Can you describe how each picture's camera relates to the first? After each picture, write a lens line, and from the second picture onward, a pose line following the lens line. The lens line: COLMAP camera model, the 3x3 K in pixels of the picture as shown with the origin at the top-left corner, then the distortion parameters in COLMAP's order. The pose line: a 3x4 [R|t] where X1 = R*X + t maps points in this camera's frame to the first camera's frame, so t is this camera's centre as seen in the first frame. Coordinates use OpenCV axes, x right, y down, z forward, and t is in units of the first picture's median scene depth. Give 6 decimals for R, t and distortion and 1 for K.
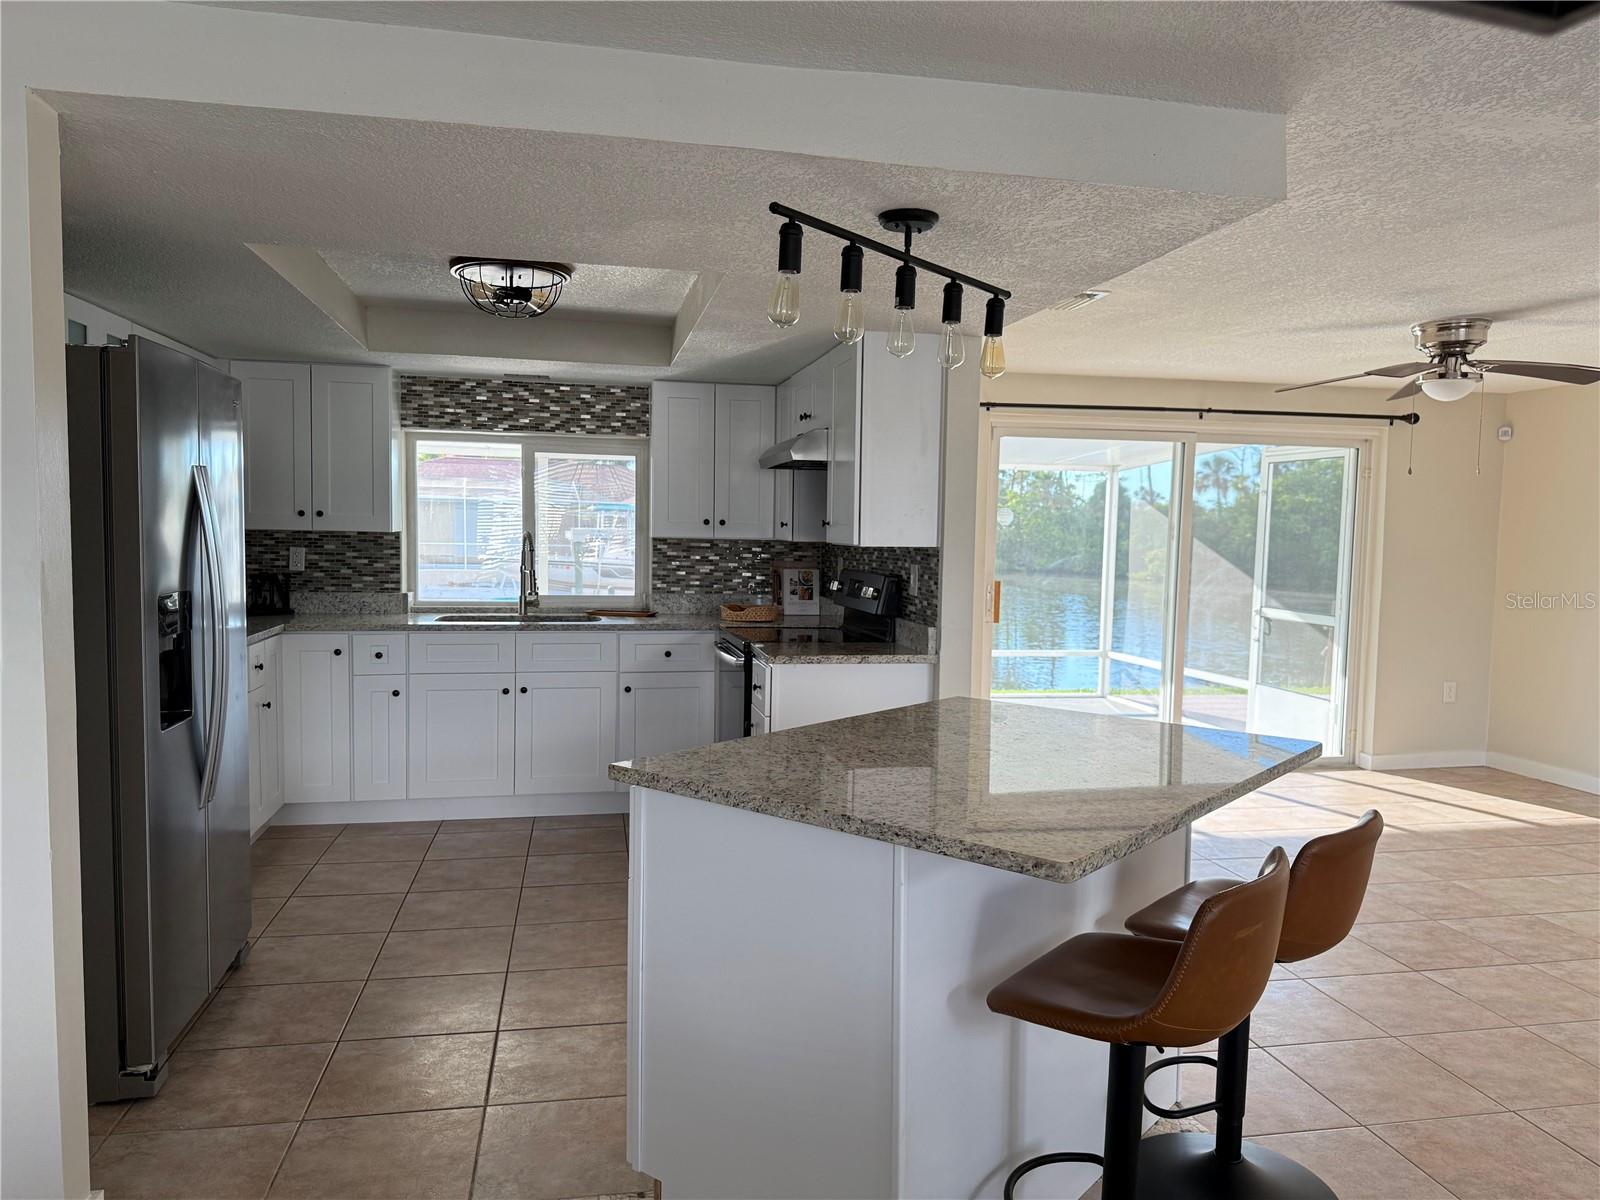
lens RADIAL K [[1125.0, 0, 773.6], [0, 1125.0, 611.9], [0, 0, 1]] dist [0.032225, -0.043473]
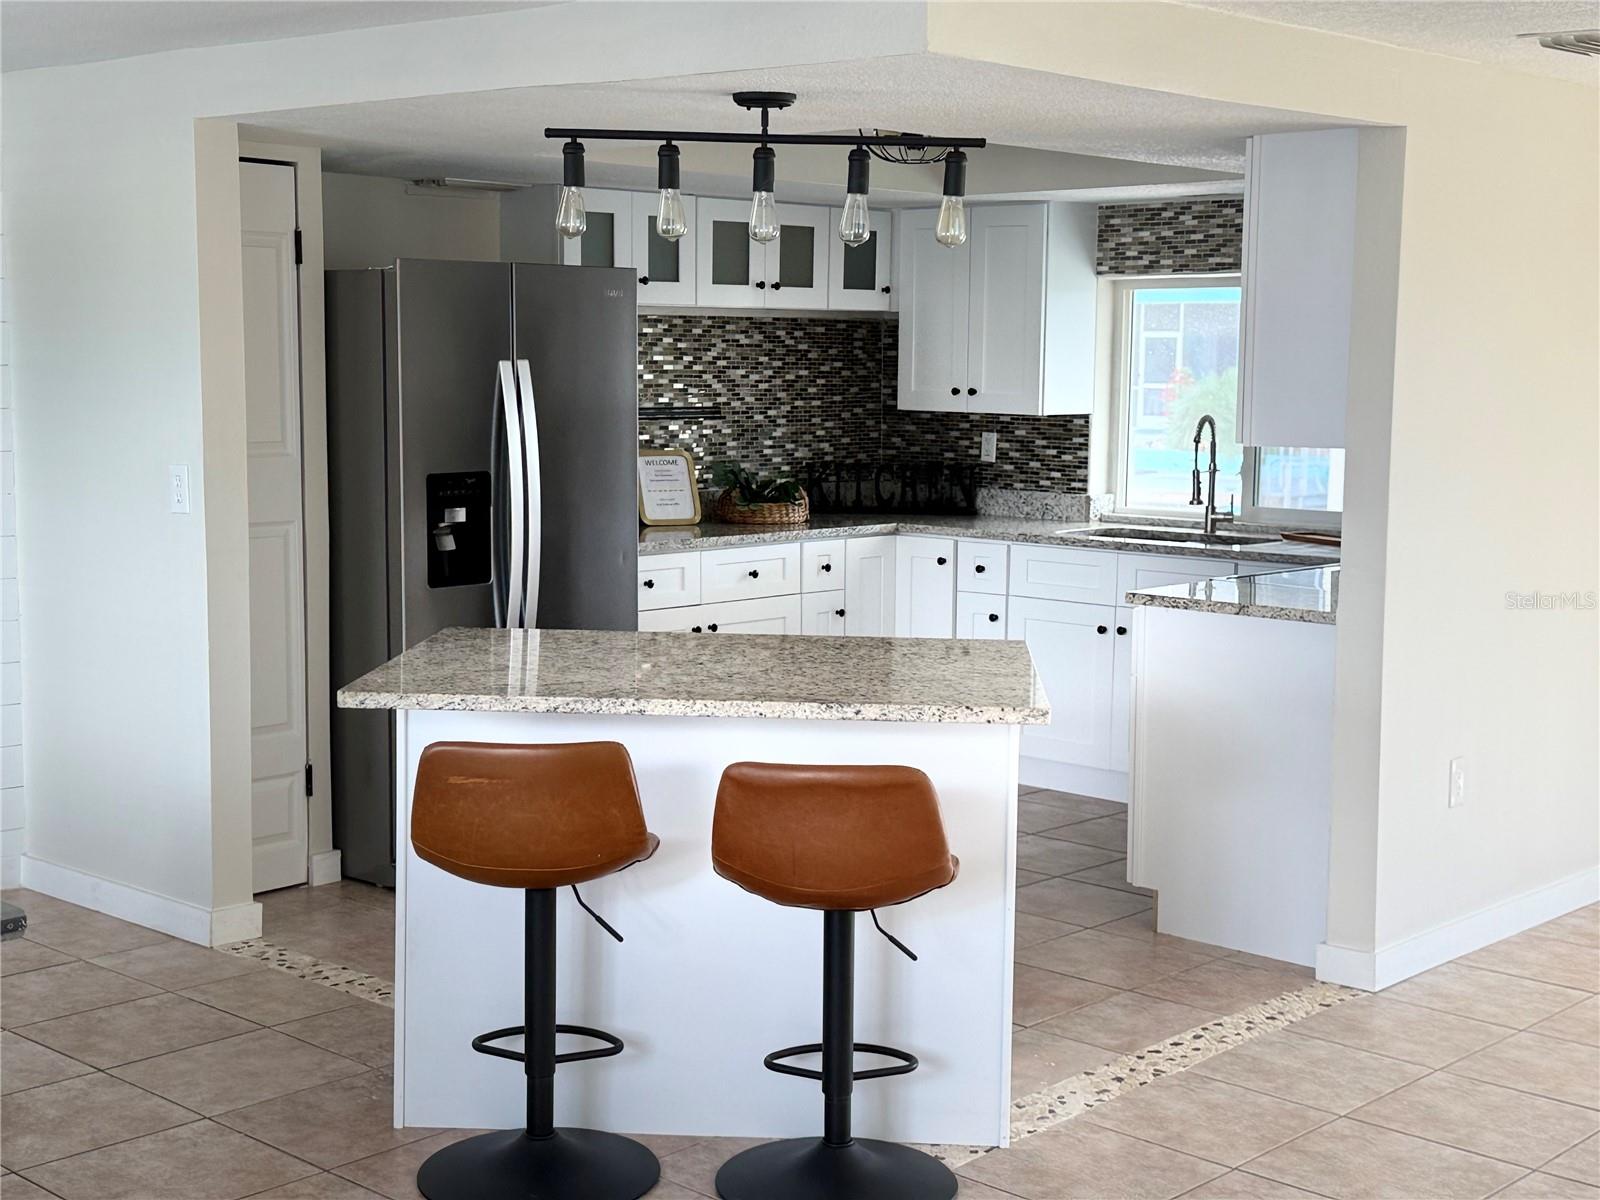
lens RADIAL K [[2187.2, 0, 800.7], [0, 2187.2, 598.0], [0, 0, 1]] dist [0.127275, 0.000000]
pose [[0.584772, 0.077279, -0.807508, 0.756760], [-0.058834, 0.996871, 0.052796, -0.014340], [0.809061, 0.016635, 0.587489, -0.019743]]
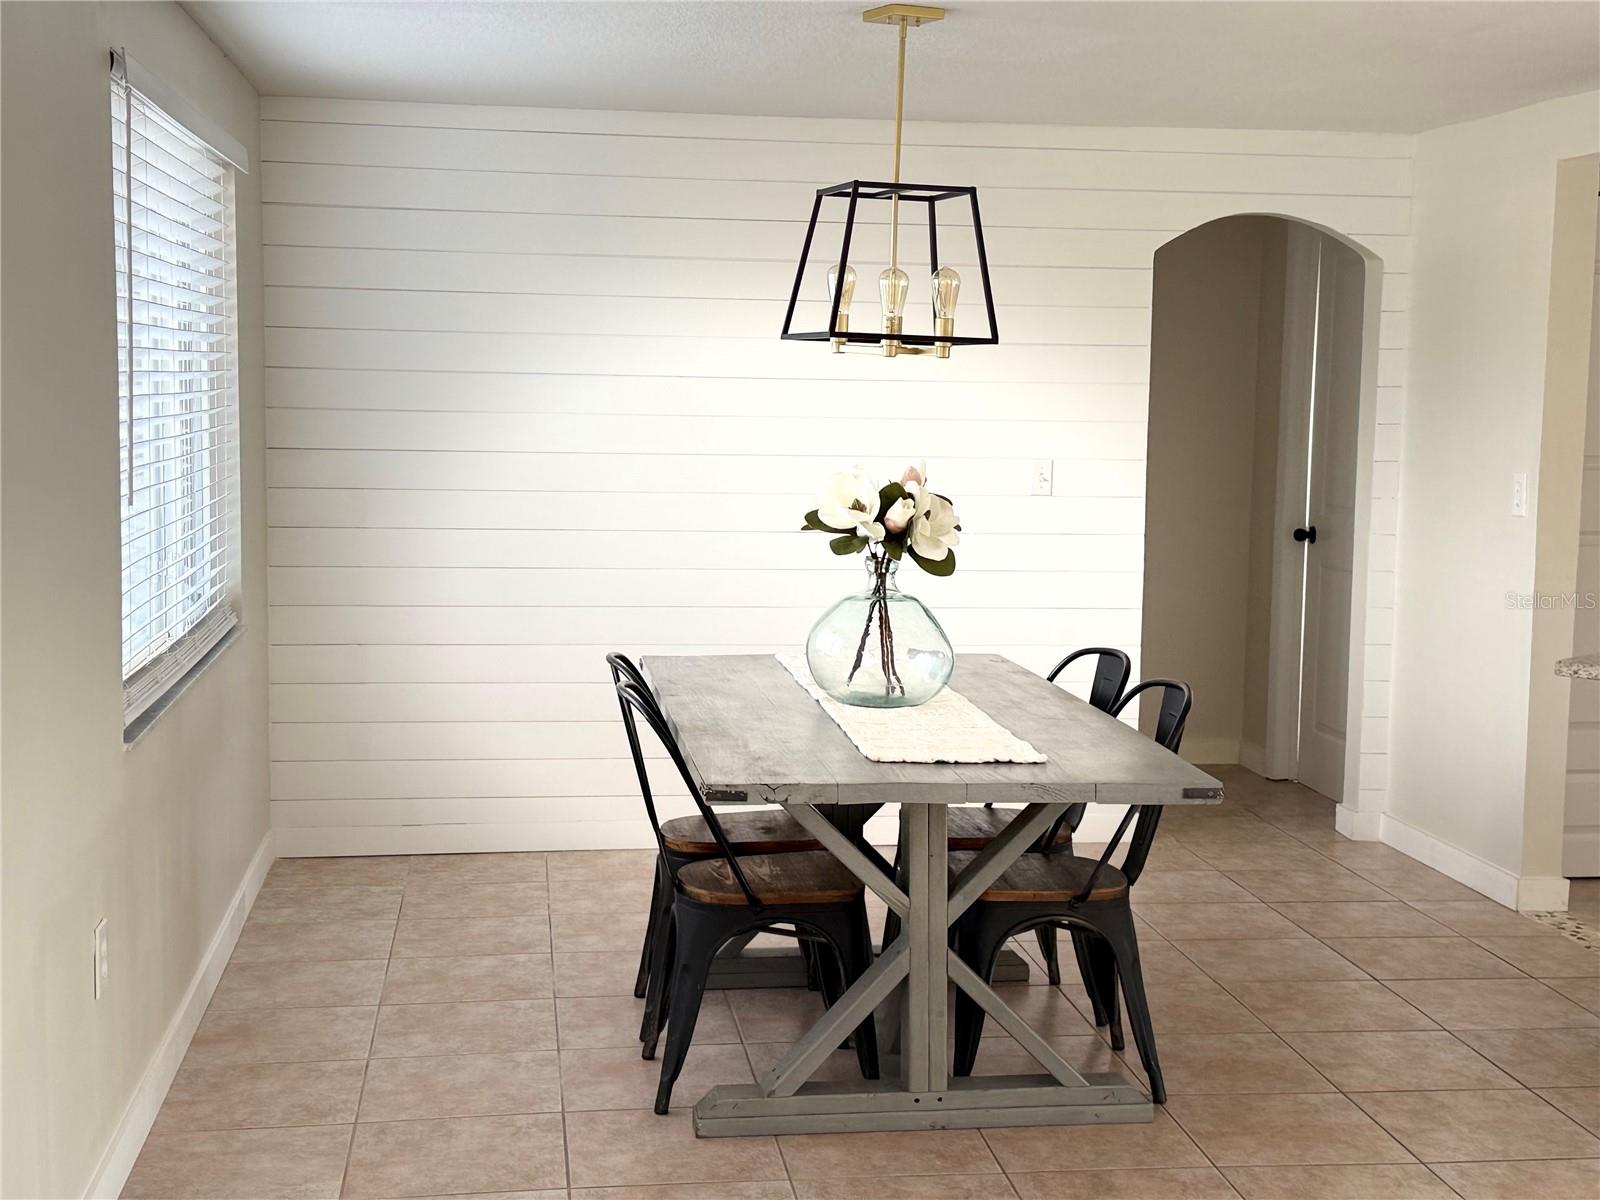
lens RADIAL K [[2187.2, 0, 796.9], [0, 2187.2, 596.7], [0, 0, 1]] dist [0.127275, 0.000000]
pose [[-0.065236, 0.077613, -0.994847, 0.920465], [-0.089373, 0.992510, 0.083291, -0.003107], [0.993860, 0.094346, -0.057811, 0.050993]]
